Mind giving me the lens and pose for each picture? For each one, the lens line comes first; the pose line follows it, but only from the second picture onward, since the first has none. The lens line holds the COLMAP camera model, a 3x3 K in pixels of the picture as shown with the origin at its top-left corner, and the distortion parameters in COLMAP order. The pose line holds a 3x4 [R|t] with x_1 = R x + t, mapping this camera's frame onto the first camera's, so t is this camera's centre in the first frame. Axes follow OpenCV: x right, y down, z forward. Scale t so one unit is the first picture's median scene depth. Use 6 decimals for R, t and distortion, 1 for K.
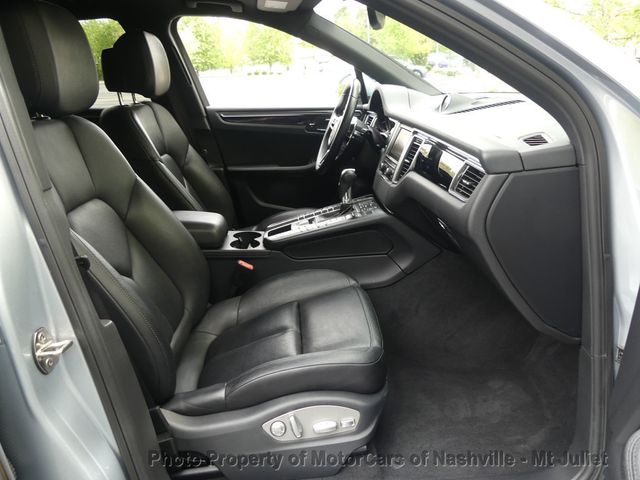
lens RADIAL K [[509.1, 0, 319.7], [0, 509.1, 242.0], [0, 0, 1]] dist [-0.003411, -0.004018]
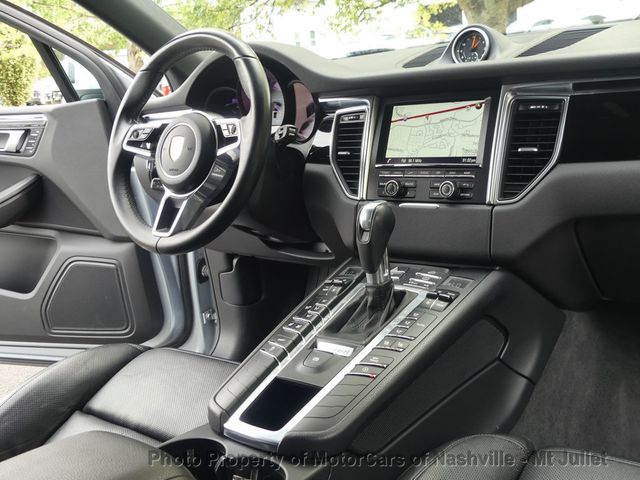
lens RADIAL K [[702.0, 0, 323.1], [0, 702.0, 239.7], [0, 0, 1]] dist [-0.002770, 0.031492]
pose [[0.634829, -0.210423, 0.743447, -0.392974], [0.321902, 0.946748, -0.006907, -0.116676], [-0.702404, 0.243702, 0.668759, 0.610262]]
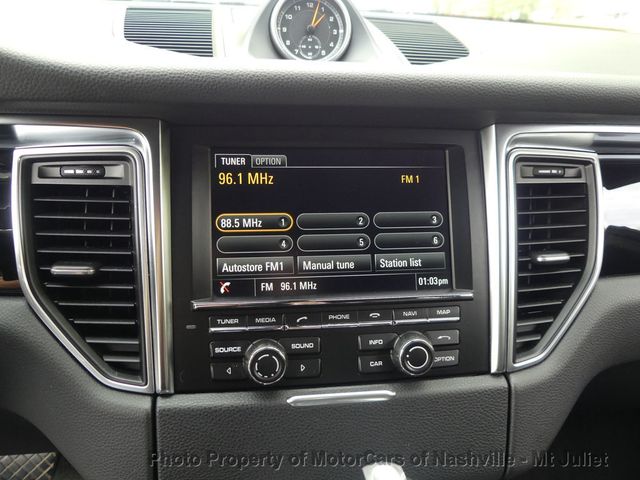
lens RADIAL K [[563.3, 0, 321.1], [0, 563.3, 239.2], [0, 0, 1]] dist [-0.034247, -0.000319]
pose [[-0.150953, -0.319653, 0.935433, -0.055805], [0.277987, 0.894364, 0.350479, -0.249469], [-0.948650, 0.312944, -0.046148, 0.950972]]
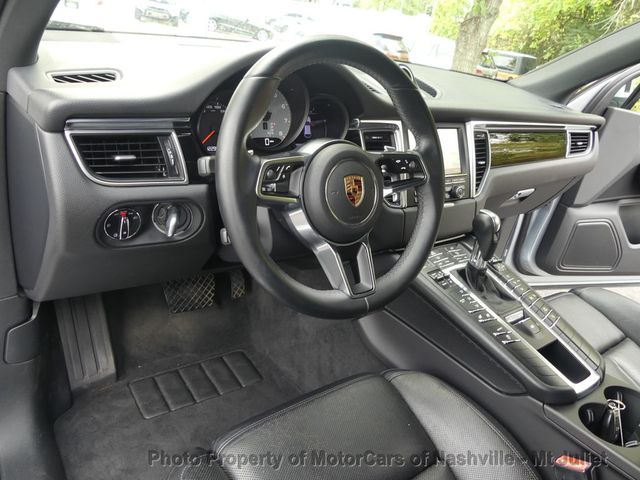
lens RADIAL K [[498.4, 0, 320.0], [0, 498.4, 240.0], [0, 0, 1]] dist [-0.022009, -0.007059]
pose [[-0.590812, -0.379782, 0.711833, -0.243076], [0.127488, 0.827252, 0.547175, -0.441698], [-0.796673, 0.414028, -0.440333, 1.360809]]
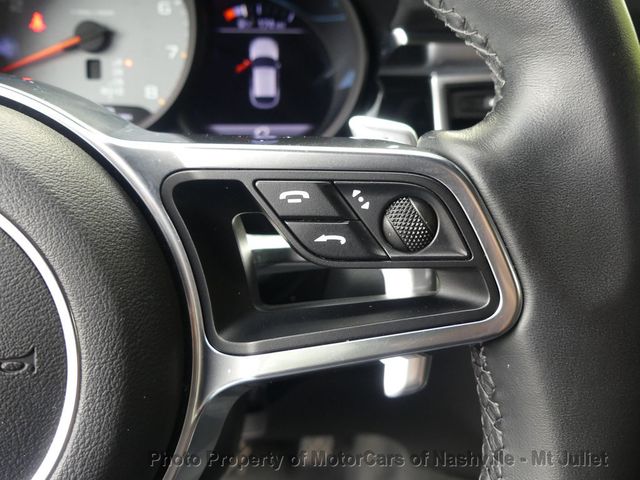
lens RADIAL K [[647.3, 0, 320.0], [0, 647.3, 240.0], [0, 0, 1]] dist [-0.009272, -0.003645]
pose [[-0.085226, -0.361765, 0.928366, -0.033540], [0.301096, 0.878841, 0.370108, -0.277704], [-0.949778, 0.311070, 0.034025, 1.079116]]
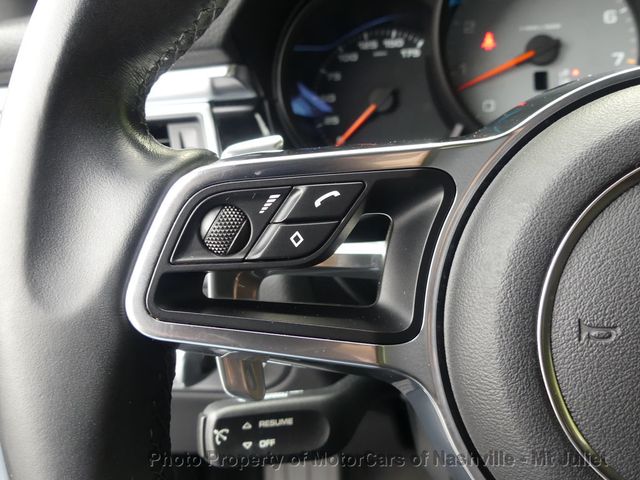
lens RADIAL K [[647.3, 0, 320.0], [0, 647.3, 240.0], [0, 0, 1]] dist [-0.009272, -0.003645]
pose [[0.117000, -0.319791, 0.940237, -0.044003], [0.389262, 0.885752, 0.252821, -0.307542], [-0.913666, 0.336418, 0.228116, 1.174805]]
